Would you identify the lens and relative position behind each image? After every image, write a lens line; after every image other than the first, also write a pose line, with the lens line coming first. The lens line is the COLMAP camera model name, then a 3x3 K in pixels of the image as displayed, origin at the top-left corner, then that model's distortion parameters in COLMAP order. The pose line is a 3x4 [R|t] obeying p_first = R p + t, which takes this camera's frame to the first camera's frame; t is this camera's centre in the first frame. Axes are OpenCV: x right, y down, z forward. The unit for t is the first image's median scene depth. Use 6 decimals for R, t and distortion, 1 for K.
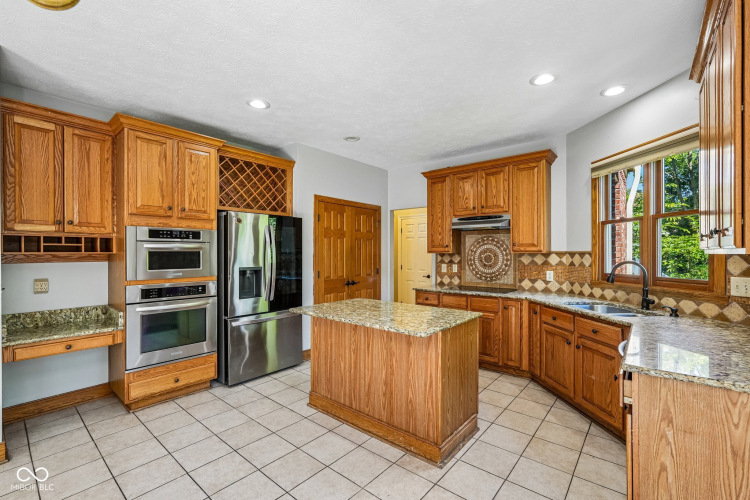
lens RADIAL K [[329.0, 0, 374.4], [0, 329.0, 252.9], [0, 0, 1]] dist [-0.014812, 0.006665]
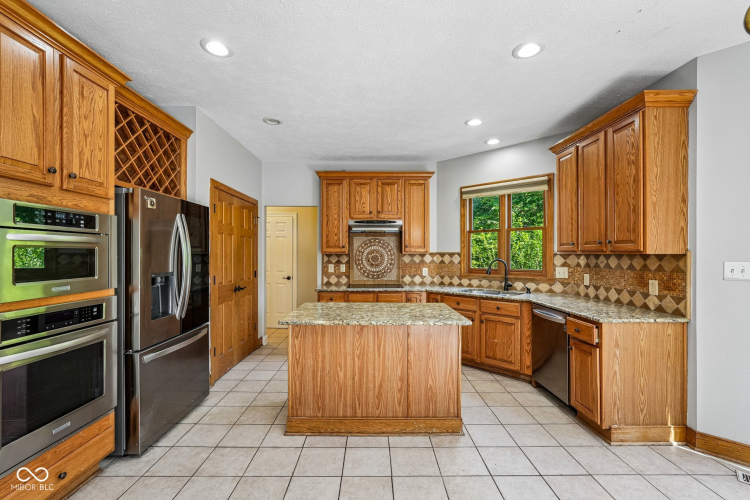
lens RADIAL K [[329.0, 0, 374.9], [0, 329.0, 254.1], [0, 0, 1]] dist [-0.014812, 0.006665]
pose [[0.758821, 0.002309, 0.651295, -0.484500], [-0.002221, 0.999997, -0.000957, 0.004185], [-0.651295, -0.000720, 0.758824, 0.187541]]
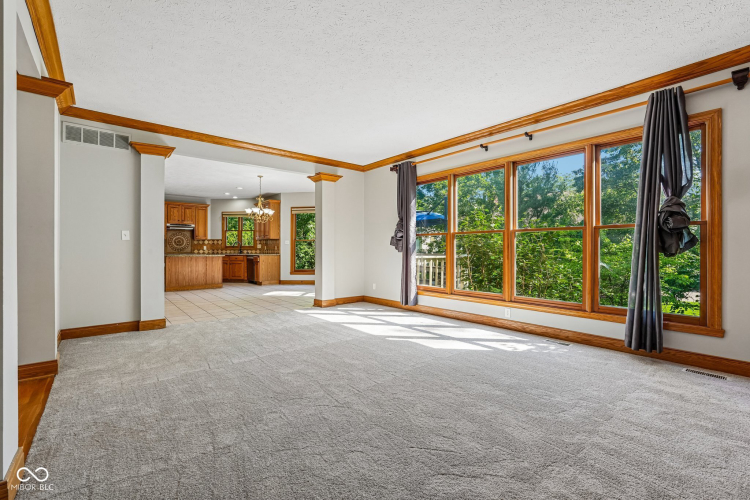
lens RADIAL K [[329.0, 0, 372.7], [0, 329.0, 250.2], [0, 0, 1]] dist [-0.014812, 0.006665]
pose [[0.171662, -0.001957, 0.985154, -2.204352], [0.000738, 0.999998, 0.001858, 0.094217], [-0.985156, 0.000409, 0.171663, -0.992570]]
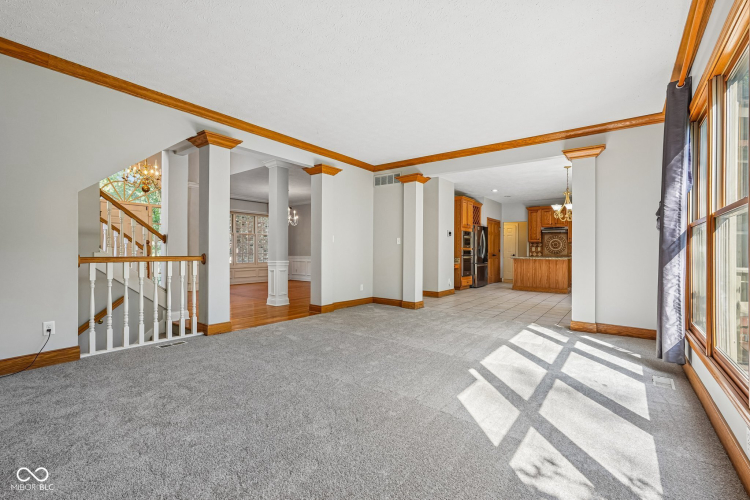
lens RADIAL K [[329.0, 0, 374.8], [0, 329.0, 251.9], [0, 0, 1]] dist [-0.014812, 0.006665]
pose [[0.998705, 0.008628, 0.050129, -1.380742], [-0.008730, 0.999960, 0.001807, 0.098341], [-0.050111, -0.002243, 0.998741, -1.677459]]
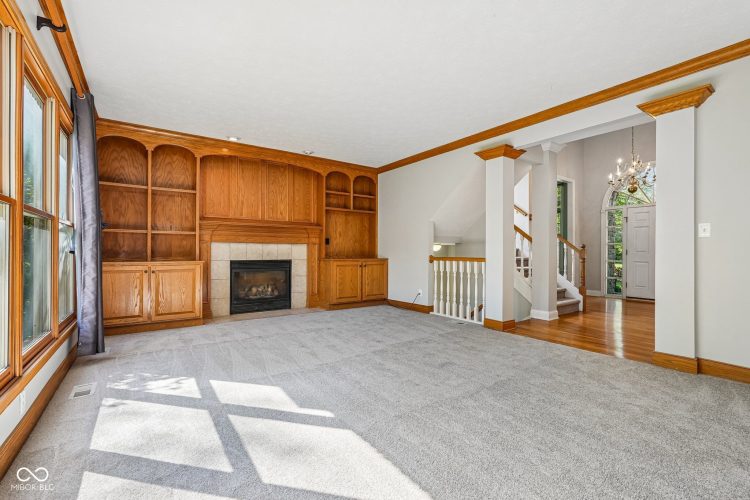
lens RADIAL K [[329.0, 0, 371.2], [0, 329.0, 252.4], [0, 0, 1]] dist [-0.014812, 0.006665]
pose [[-0.253836, 0.004369, -0.967237, -0.519255], [-0.004628, 0.999973, 0.005732, 0.092103], [0.967236, 0.005932, -0.253809, -0.625078]]
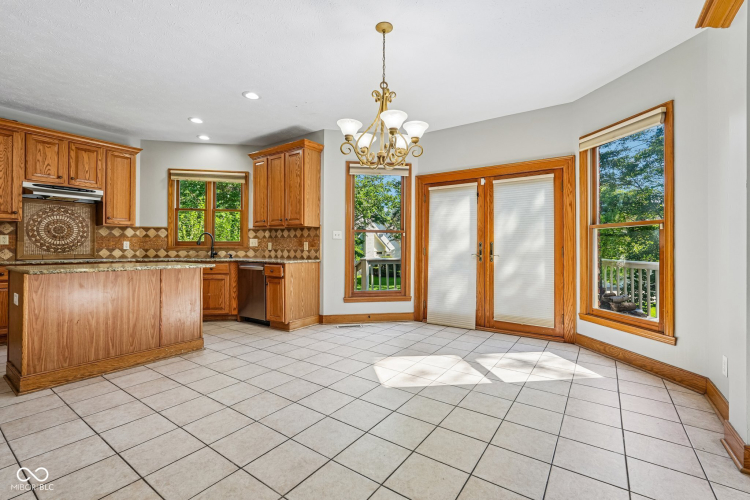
lens RADIAL K [[329.0, 0, 372.4], [0, 329.0, 245.9], [0, 0, 1]] dist [-0.014812, 0.006665]
pose [[-0.091348, 0.008836, 0.995780, -0.904829], [-0.003444, 0.999952, -0.009189, 0.090265], [-0.995813, -0.004269, -0.091313, 0.189240]]
